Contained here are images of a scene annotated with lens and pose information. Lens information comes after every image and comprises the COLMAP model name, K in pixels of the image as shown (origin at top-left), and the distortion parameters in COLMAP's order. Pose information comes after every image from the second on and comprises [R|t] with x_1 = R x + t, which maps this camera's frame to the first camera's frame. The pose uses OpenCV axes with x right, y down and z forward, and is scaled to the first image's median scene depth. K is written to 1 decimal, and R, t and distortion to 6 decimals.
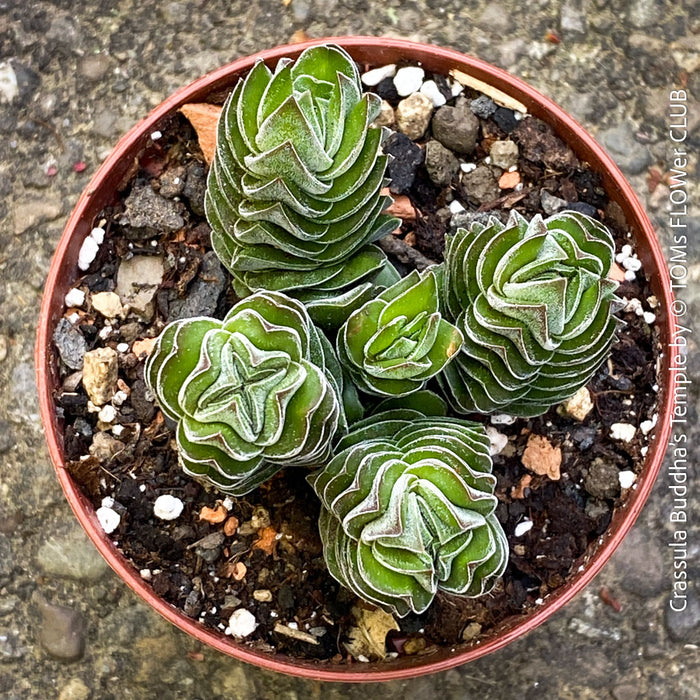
lens RADIAL K [[1958.8, 0, 350.0], [0, 1958.8, 350.0], [0, 0, 1]] dist [0.205051, 0.157982]
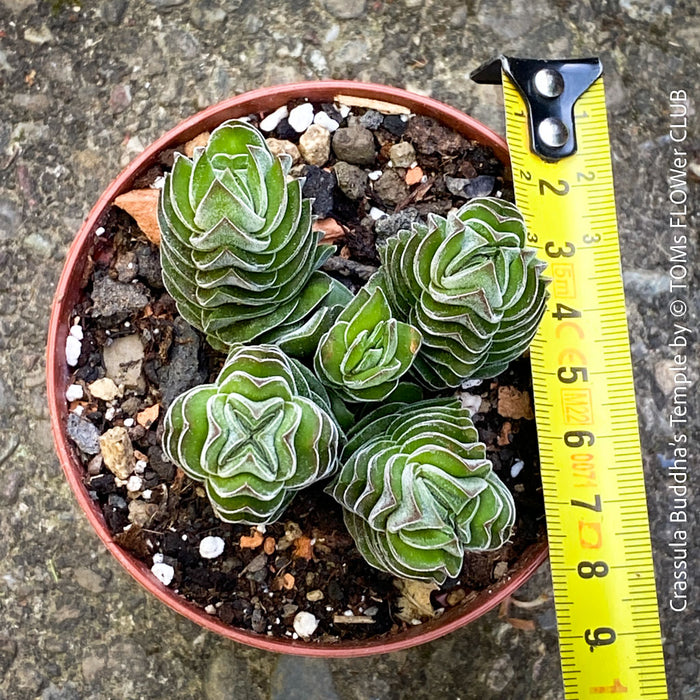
lens RADIAL K [[1958.8, 0, 350.0], [0, 1958.8, 350.0], [0, 0, 1]] dist [0.205051, 0.157982]
pose [[0.954583, -0.296882, 0.025149, -0.011646], [0.295470, 0.954132, 0.048261, -0.058531], [-0.038323, -0.038639, 0.998518, -0.122782]]
